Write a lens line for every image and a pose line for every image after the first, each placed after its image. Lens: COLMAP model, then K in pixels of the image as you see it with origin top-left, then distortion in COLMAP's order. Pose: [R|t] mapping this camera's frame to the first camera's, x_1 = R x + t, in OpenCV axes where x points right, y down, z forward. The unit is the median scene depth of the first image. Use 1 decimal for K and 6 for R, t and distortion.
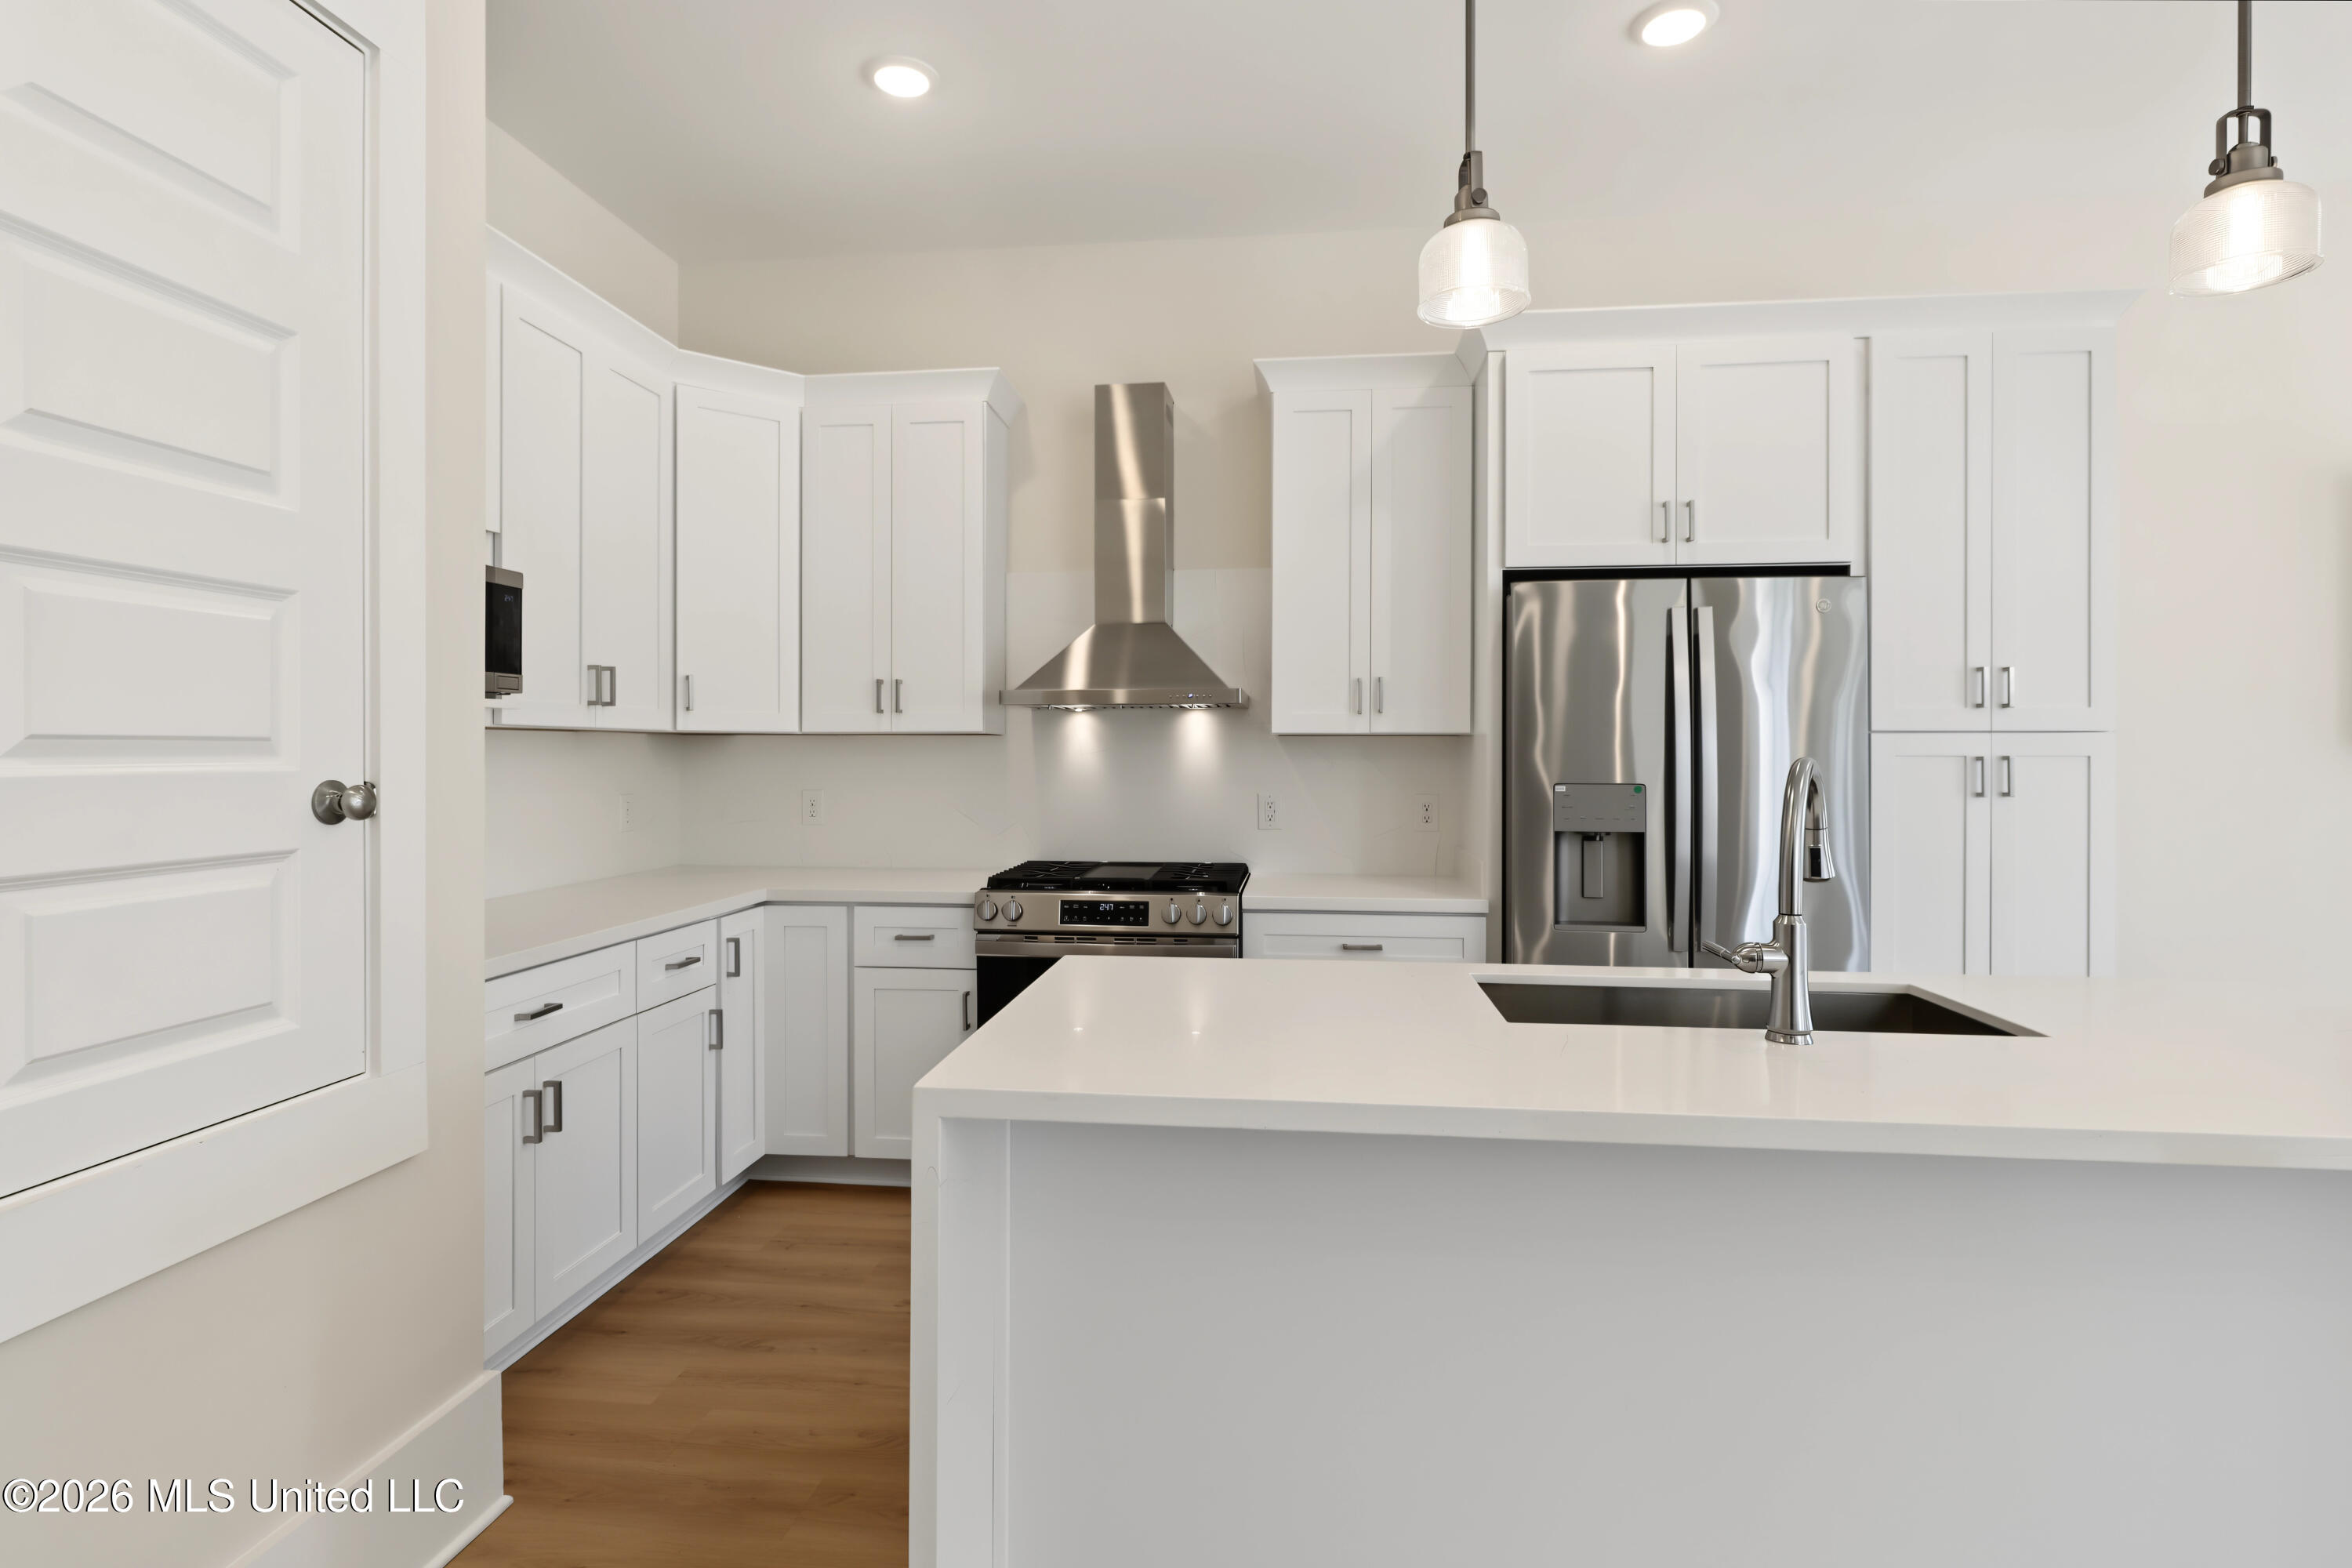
lens RADIAL K [[1169.4, 0, 1180.1], [0, 1169.4, 758.0], [0, 0, 1]] dist [0.000372, -0.000853]
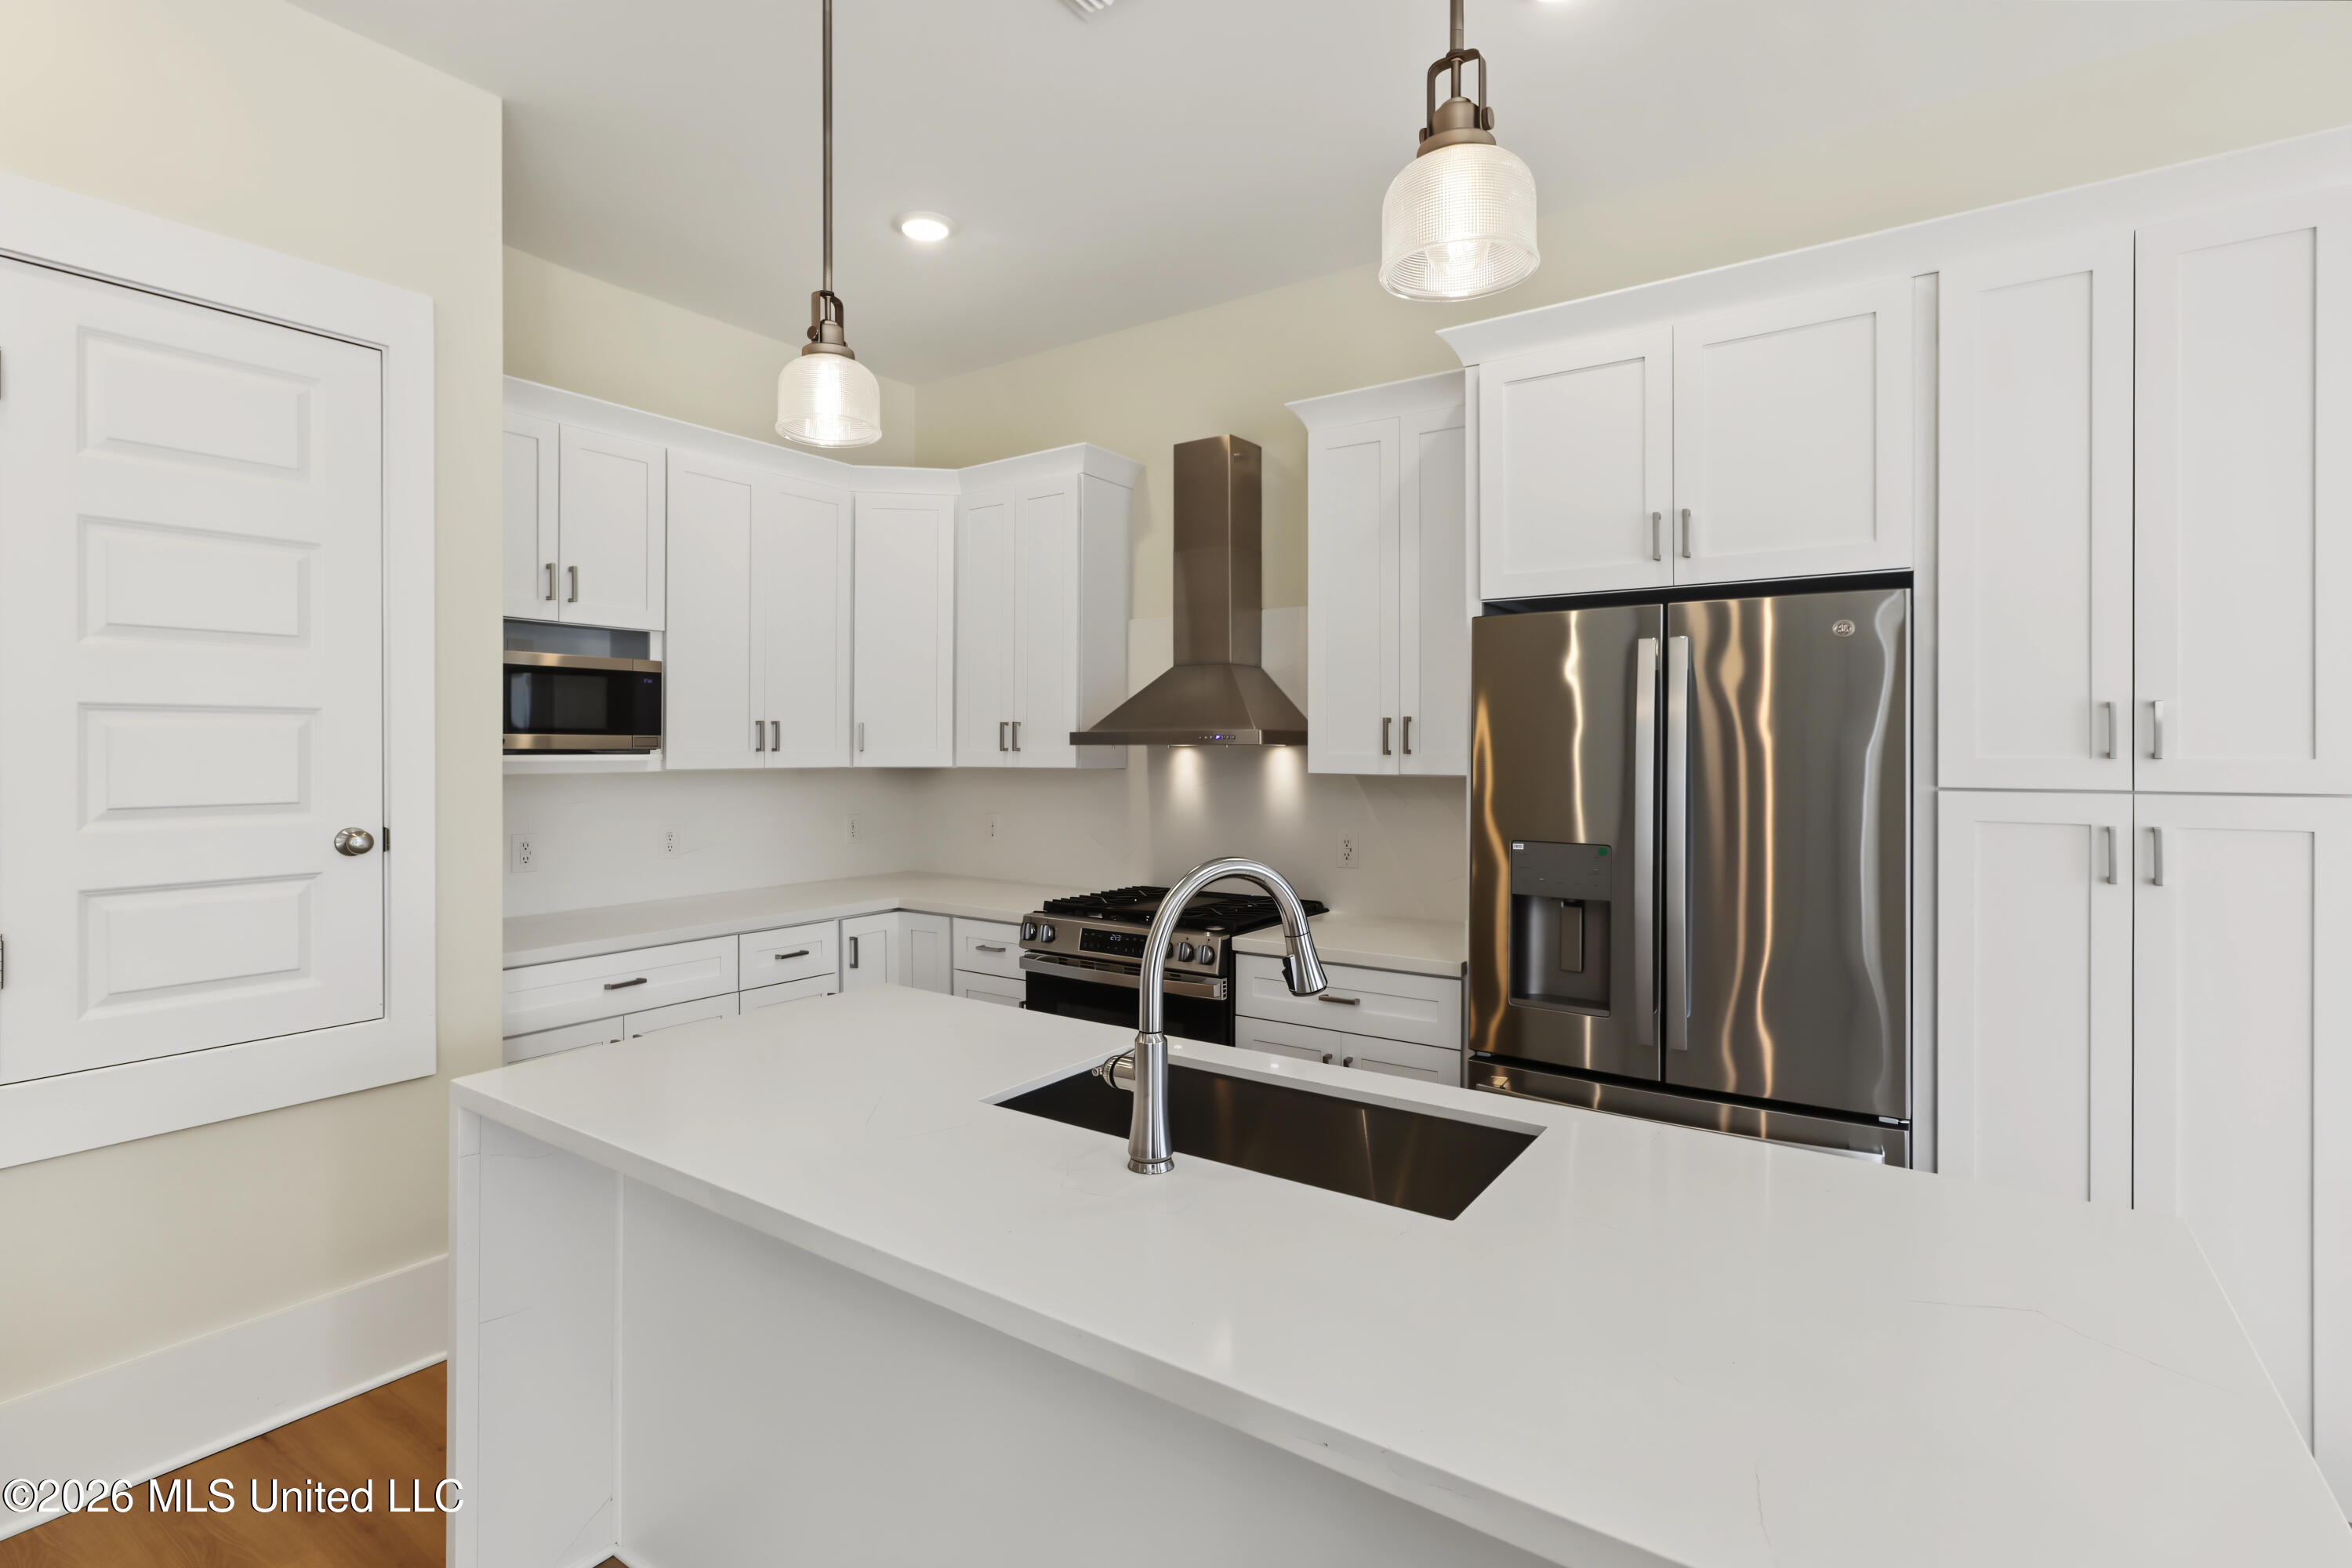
lens RADIAL K [[1121.9, 0, 1168.5], [0, 1121.9, 745.5], [0, 0, 1]] dist [-0.010557, 0.000312]
pose [[0.876542, -0.000533, -0.481324, 0.483373], [-0.002923, 0.999975, -0.006429, -0.042989], [0.481316, 0.007042, 0.876519, 0.119272]]
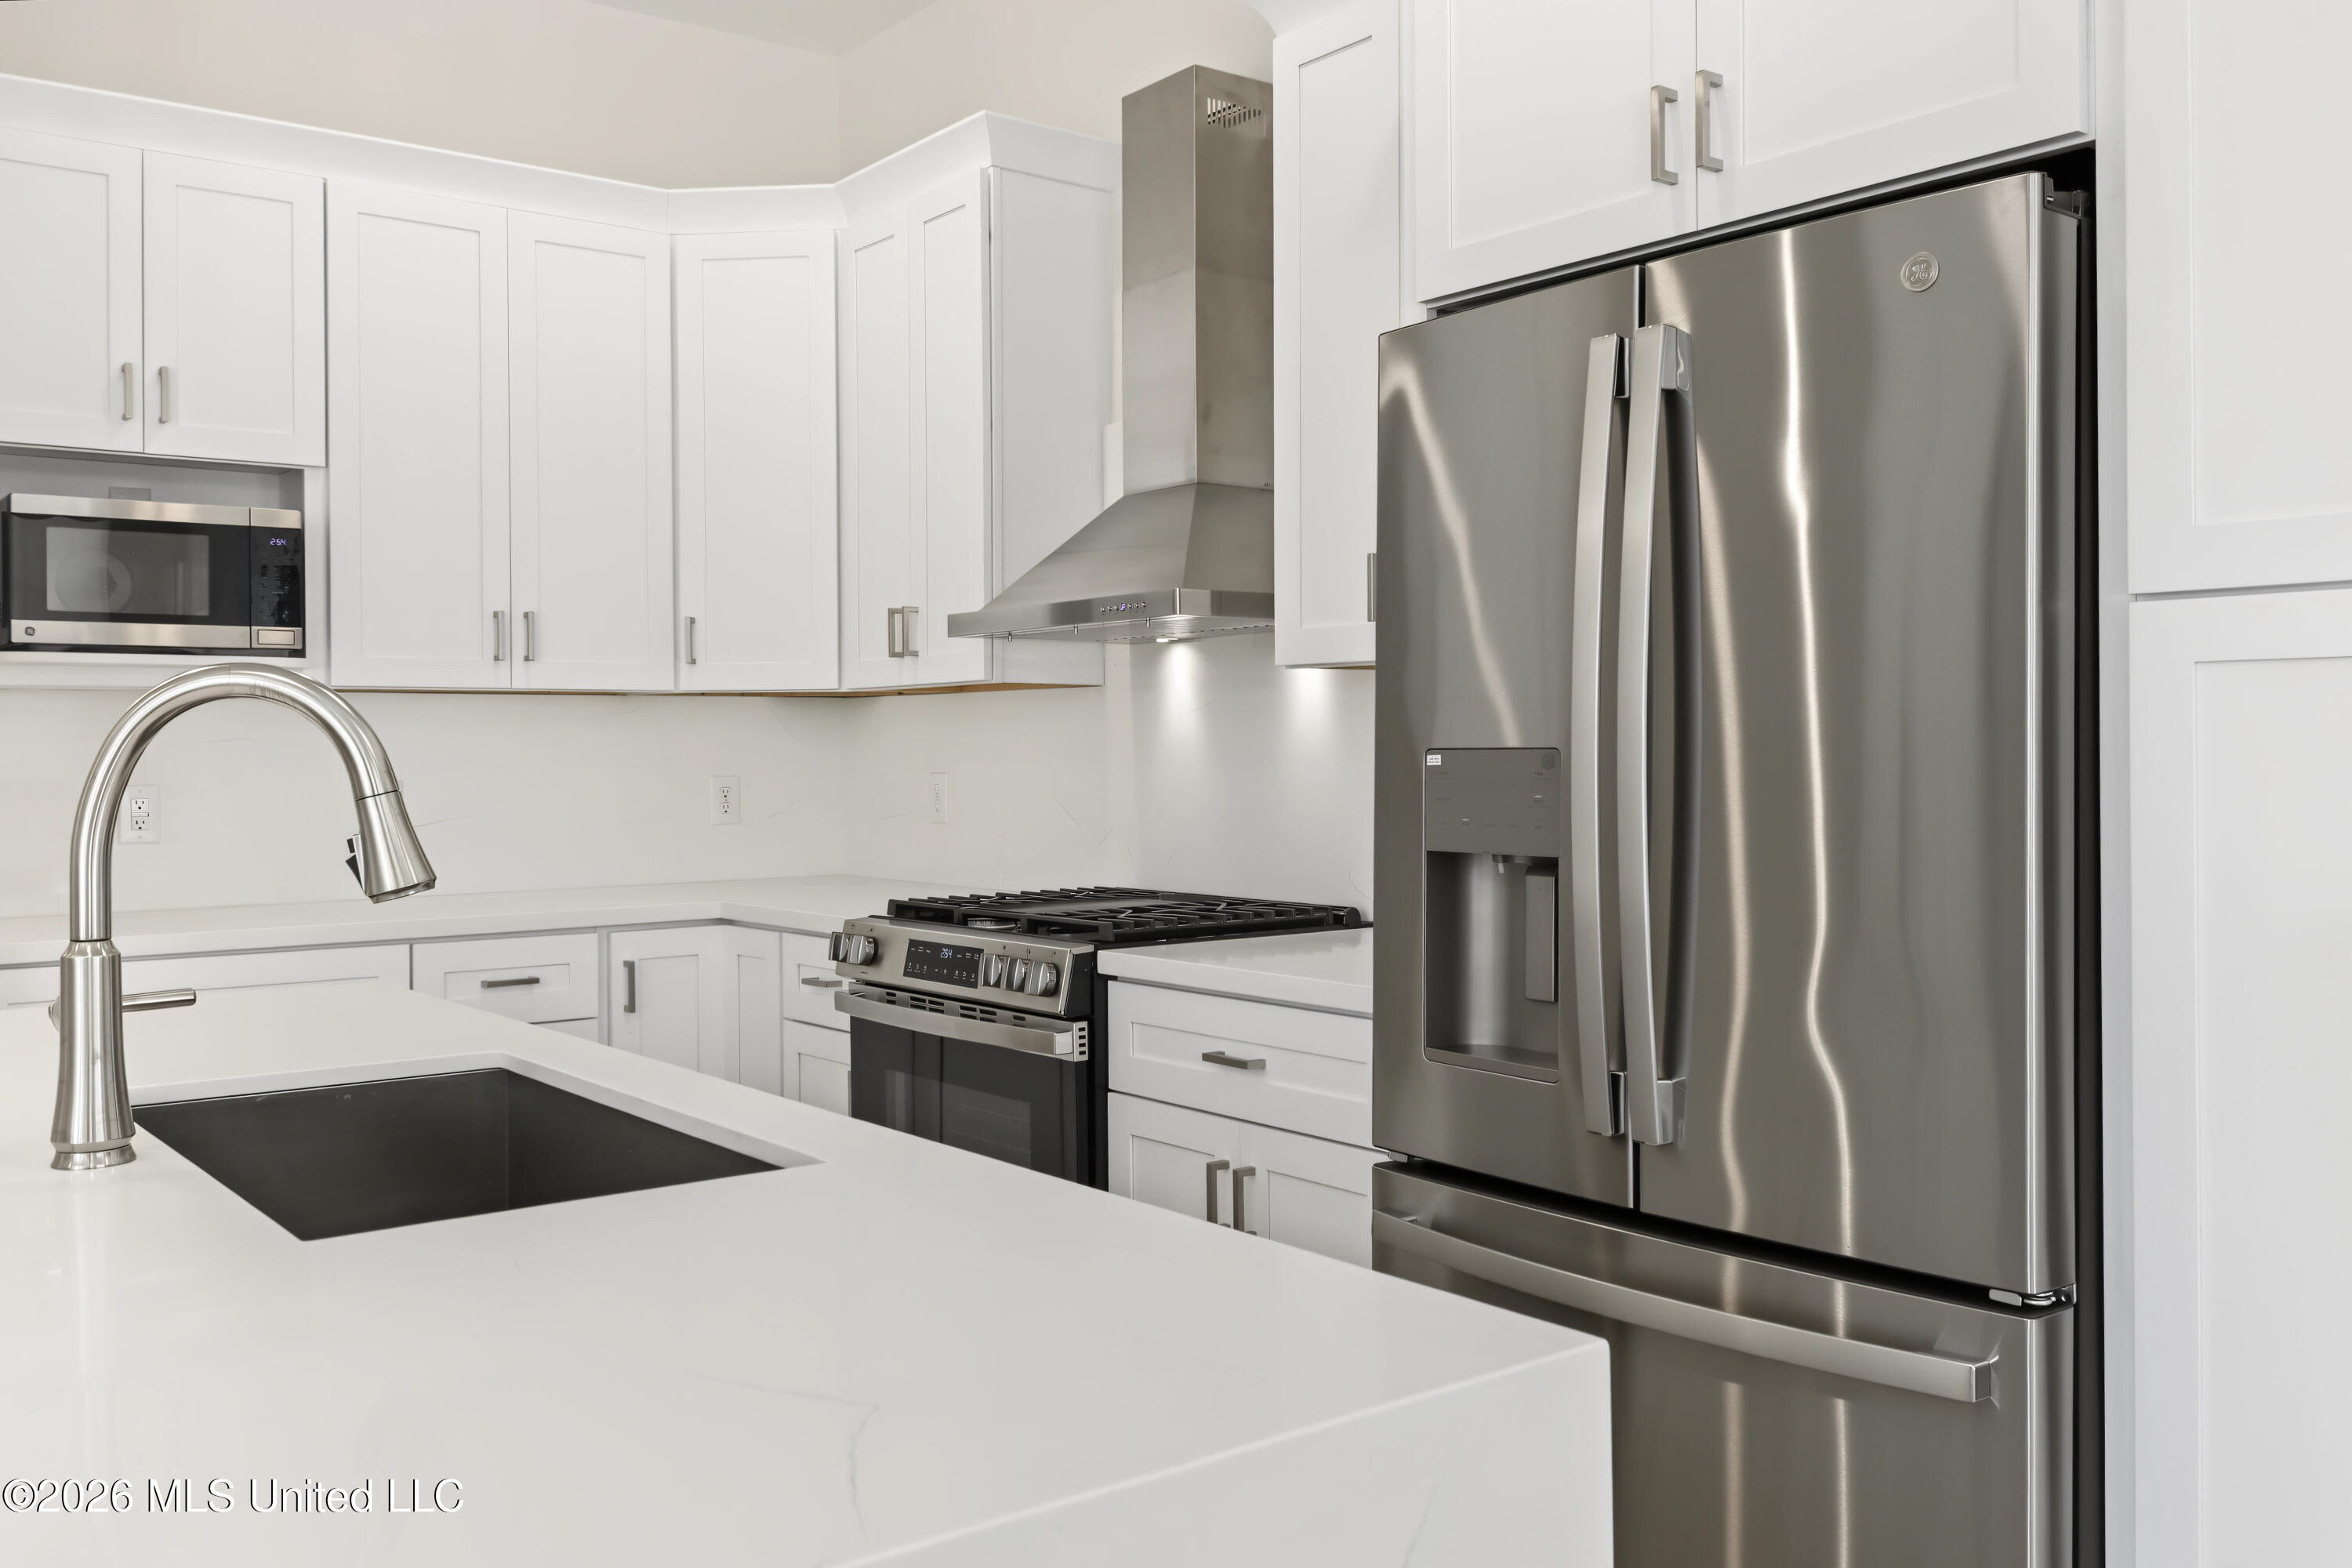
lens RADIAL K [[1978.5, 0, 1180.3], [0, 1978.5, 751.4], [0, 0, 1]] dist [0.194440, -0.527320]
pose [[0.697867, -0.004227, -0.716214, 0.796079], [0.003164, 0.999991, -0.002818, 0.022994], [0.716220, -0.000300, 0.697875, 0.352881]]
